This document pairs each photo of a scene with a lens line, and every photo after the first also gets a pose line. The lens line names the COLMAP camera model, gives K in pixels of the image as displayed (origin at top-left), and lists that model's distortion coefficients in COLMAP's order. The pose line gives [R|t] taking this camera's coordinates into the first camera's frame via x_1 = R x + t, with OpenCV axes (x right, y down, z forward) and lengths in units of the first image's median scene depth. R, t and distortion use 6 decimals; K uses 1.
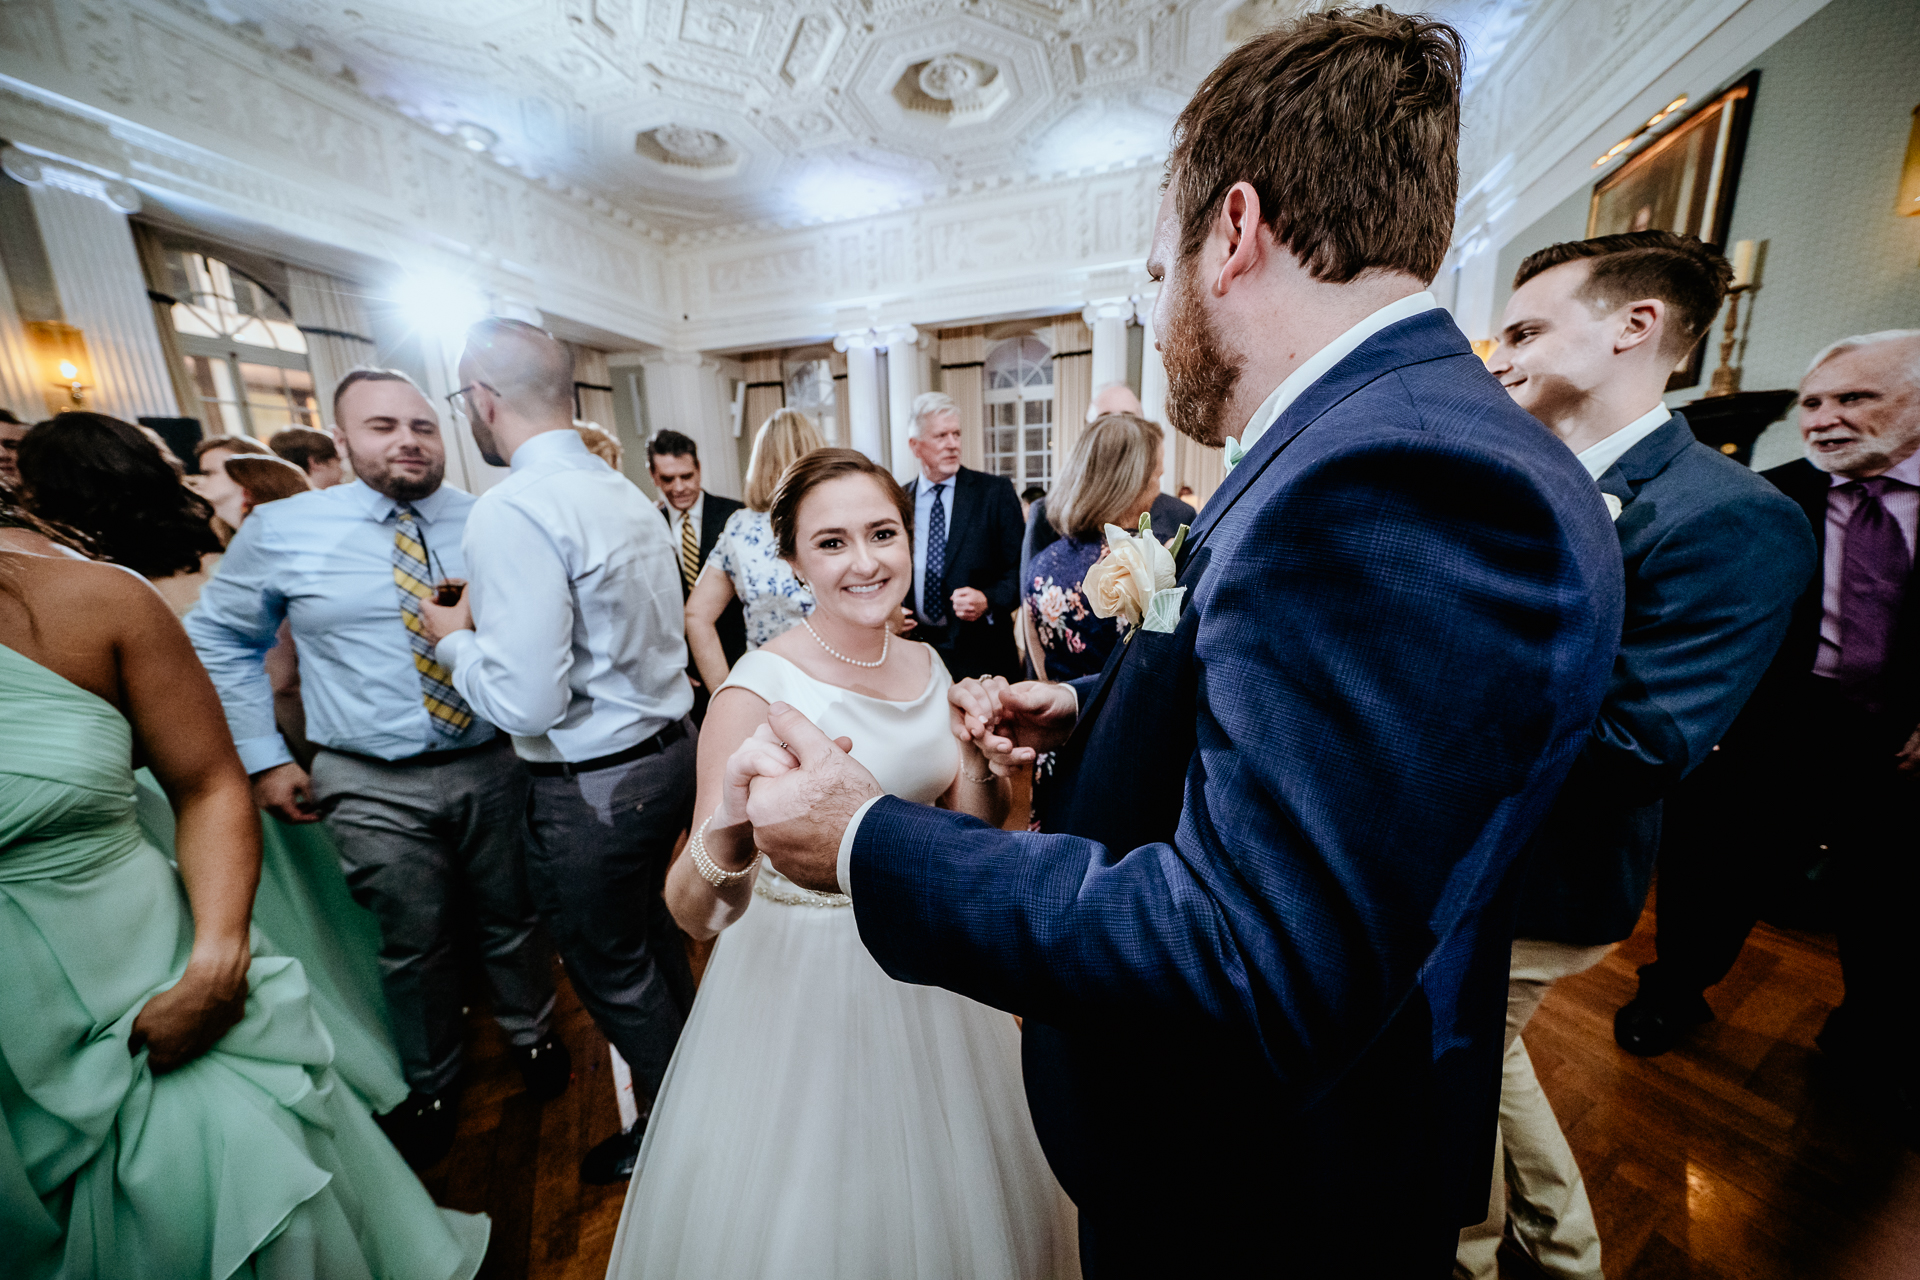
lens RADIAL K [[661.8, 0, 960.0], [0, 661.8, 640.0], [0, 0, 1]] dist [0.000462, -0.000044]
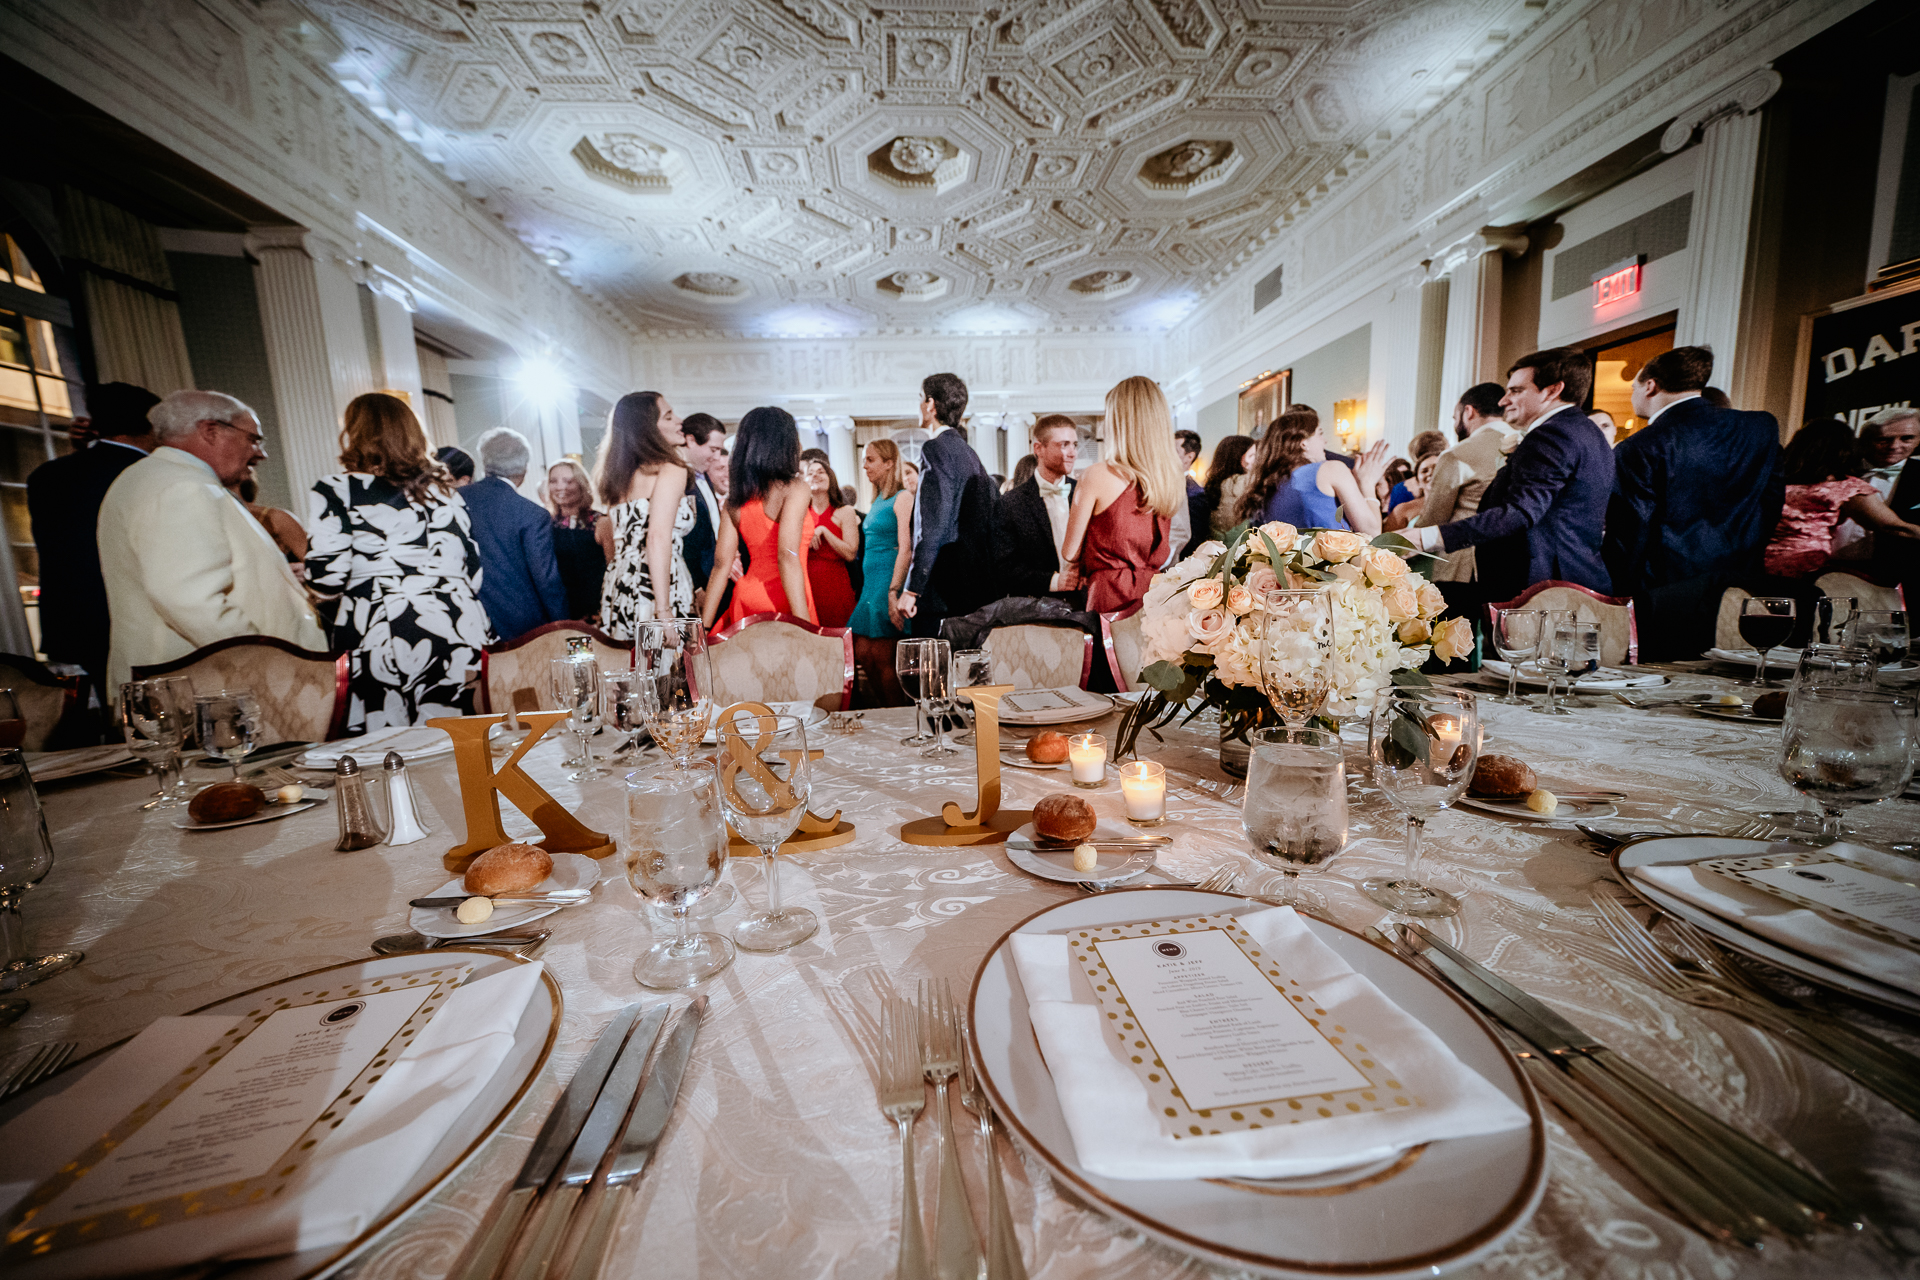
lens RADIAL K [[661.8, 0, 960.0], [0, 661.8, 640.0], [0, 0, 1]] dist [0.000462, -0.000044]
pose [[0.929896, -0.040132, 0.365627, -0.431946], [0.075431, 0.993710, -0.082771, 0.134572], [-0.360005, 0.104548, 0.927074, -0.358089]]
